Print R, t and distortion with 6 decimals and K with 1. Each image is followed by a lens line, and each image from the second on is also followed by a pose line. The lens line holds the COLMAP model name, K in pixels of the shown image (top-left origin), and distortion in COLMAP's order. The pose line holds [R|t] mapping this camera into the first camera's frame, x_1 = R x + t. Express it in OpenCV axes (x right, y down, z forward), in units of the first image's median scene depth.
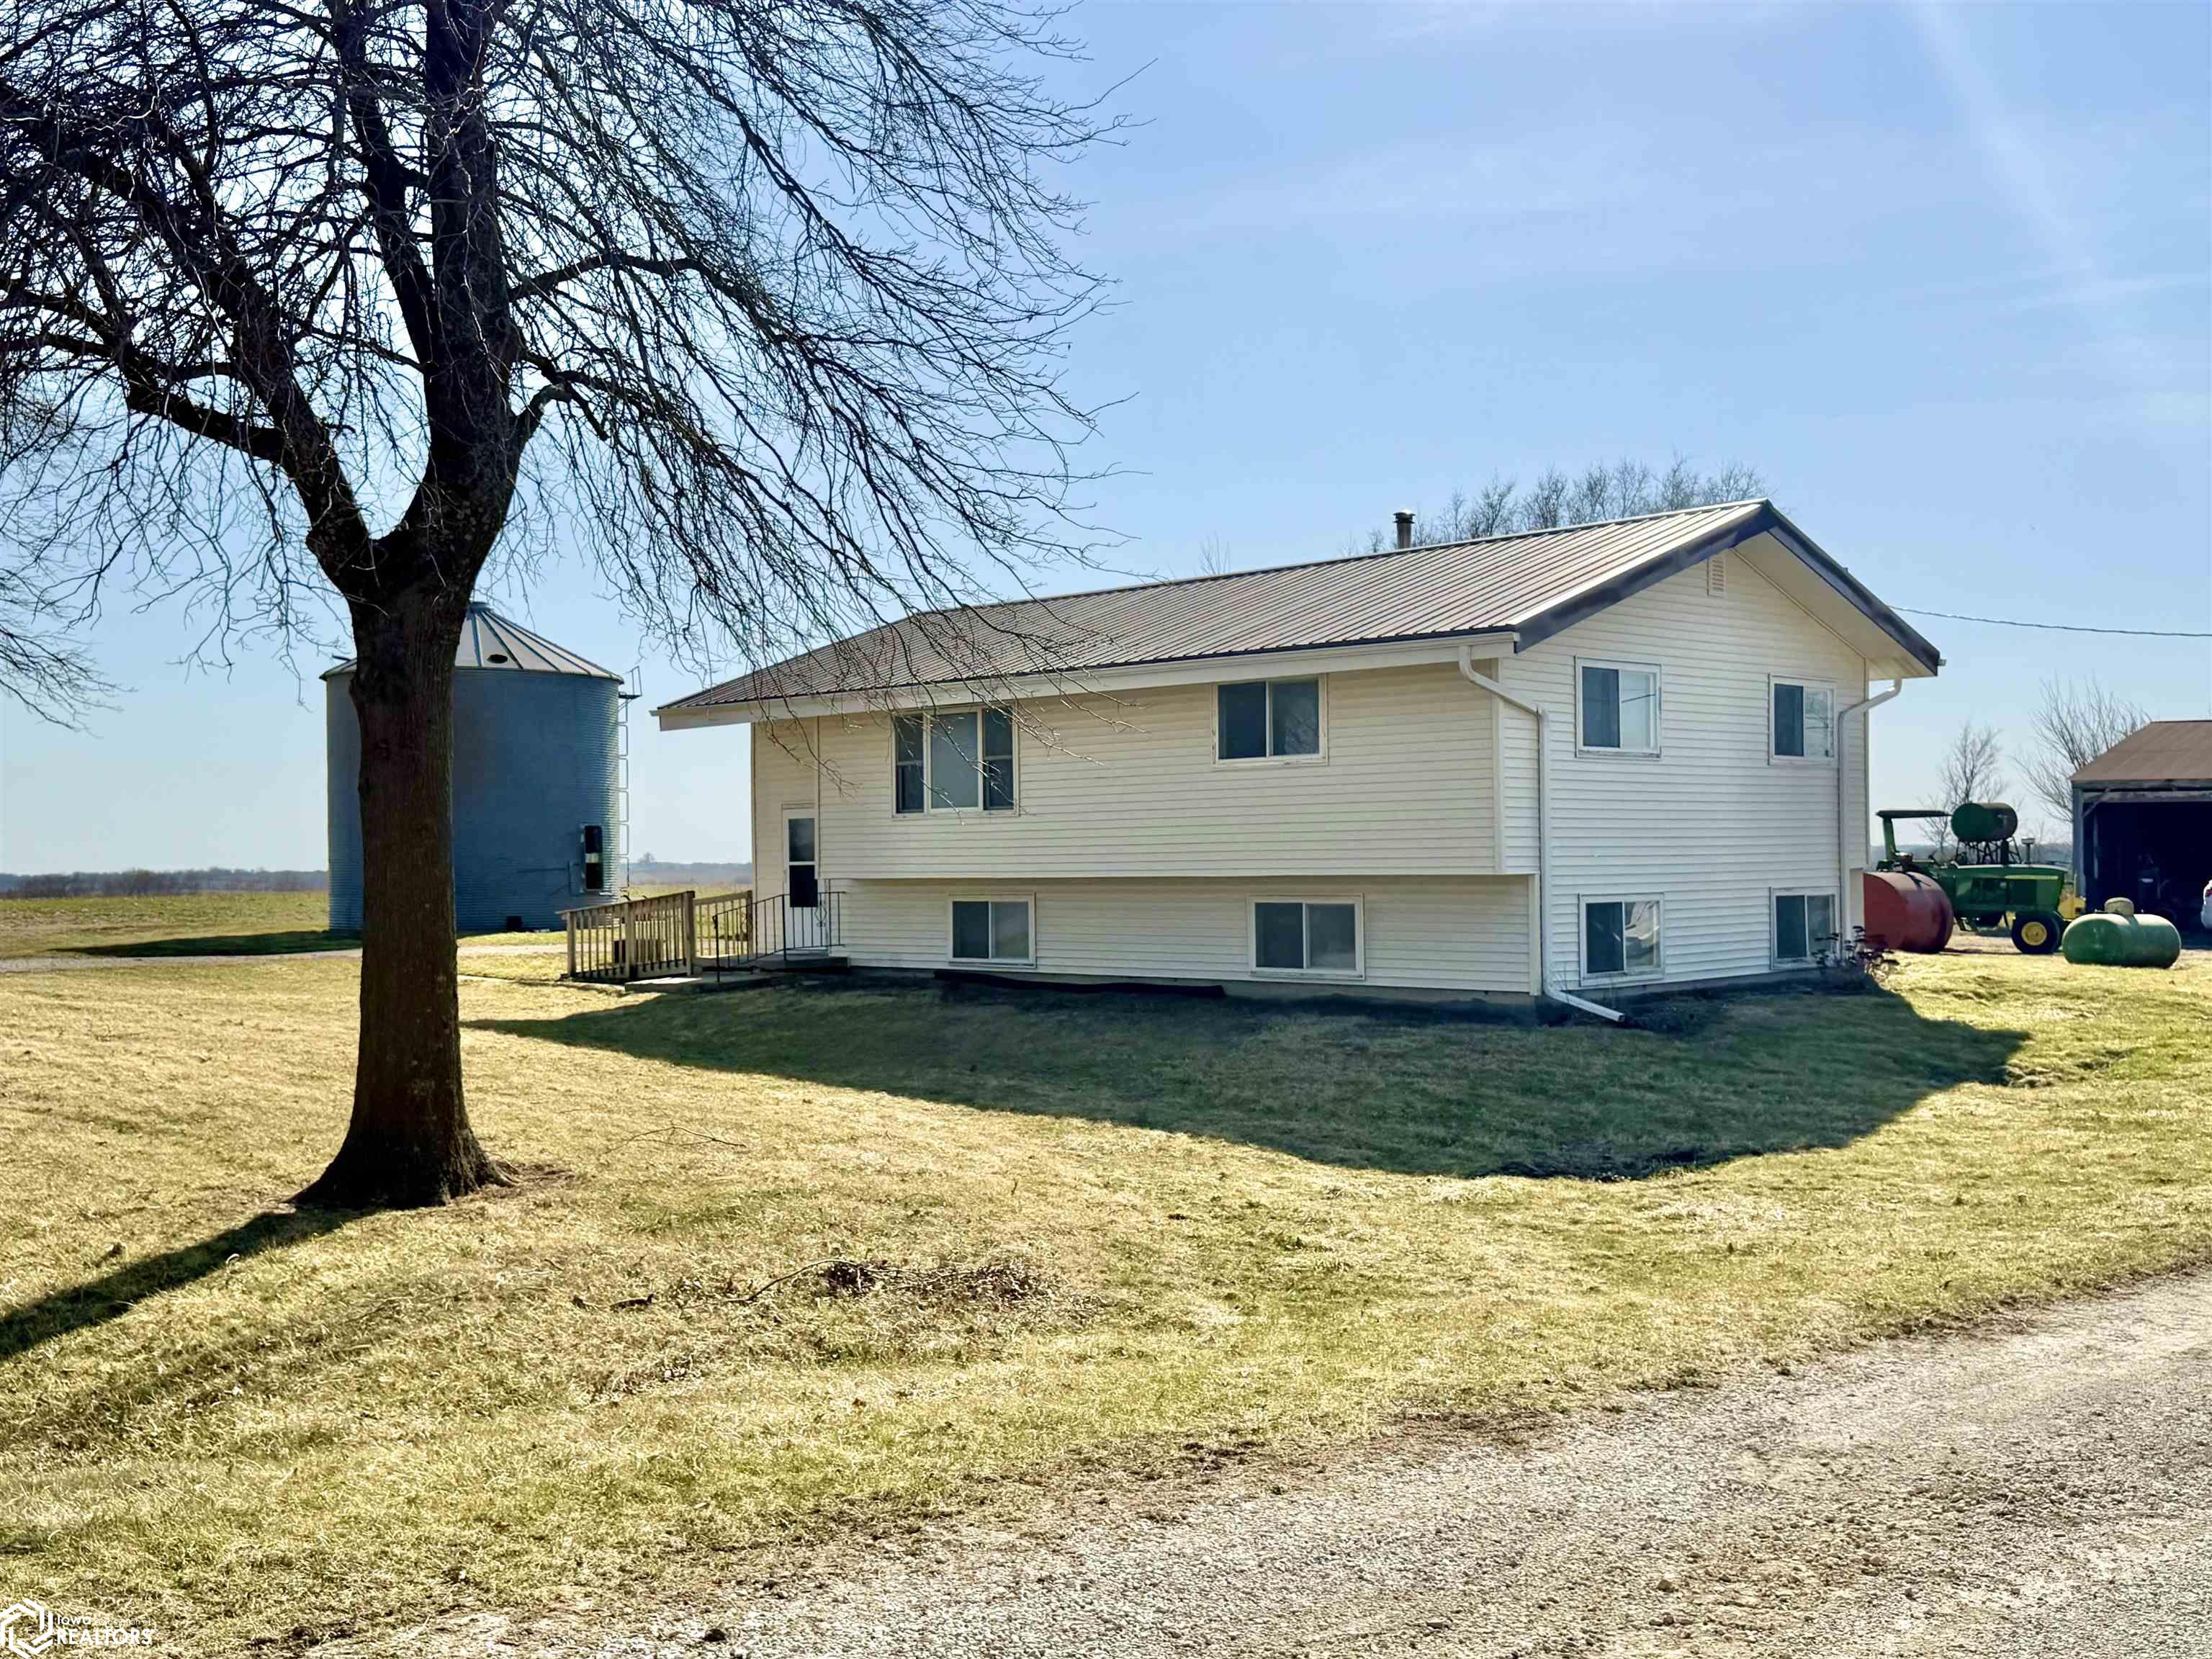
lens RADIAL K [[2314.7, 0, 1106.3], [0, 2314.7, 824.5], [0, 0, 1]] dist [0.117474, 0.000000]
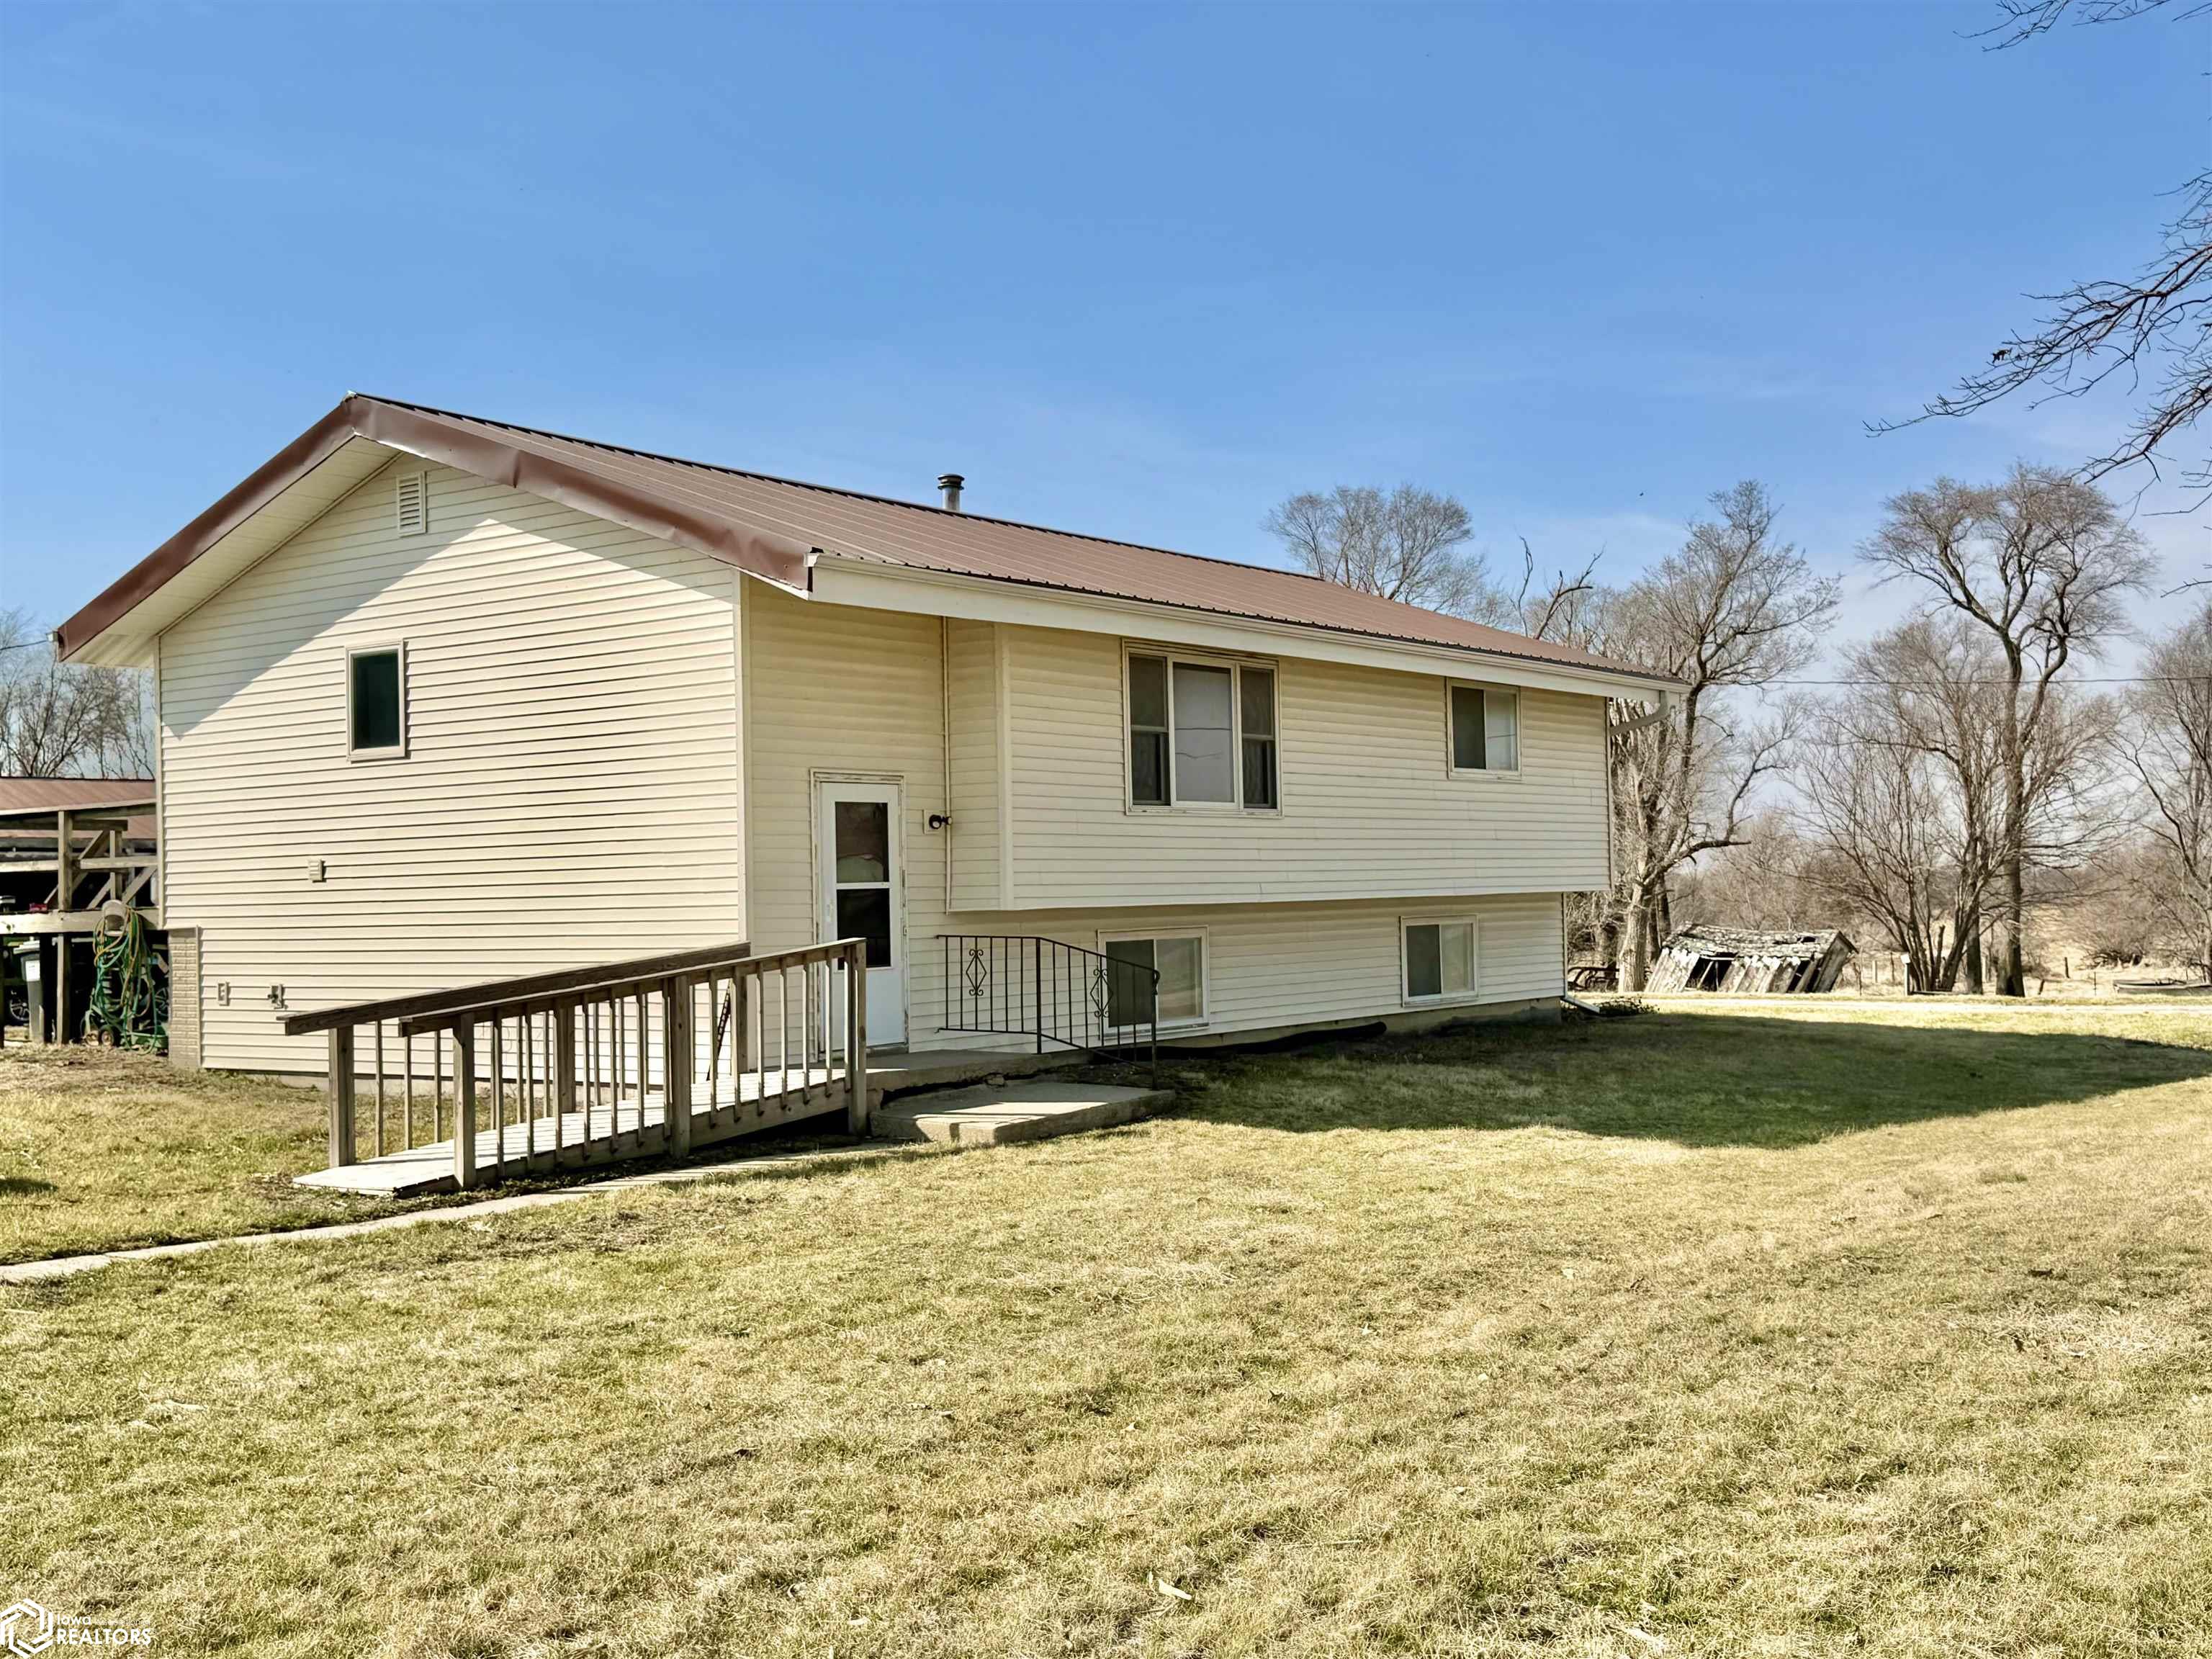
lens RADIAL K [[2504.8, 0, 1108.8], [0, 2504.8, 832.9], [0, 0, 1]] dist [-0.000423, 0.000000]
pose [[-0.158191, 0.043982, 0.986429, -0.821938], [0.016167, 0.998989, -0.041949, 0.034325], [-0.987276, 0.009312, -0.158742, 1.187277]]
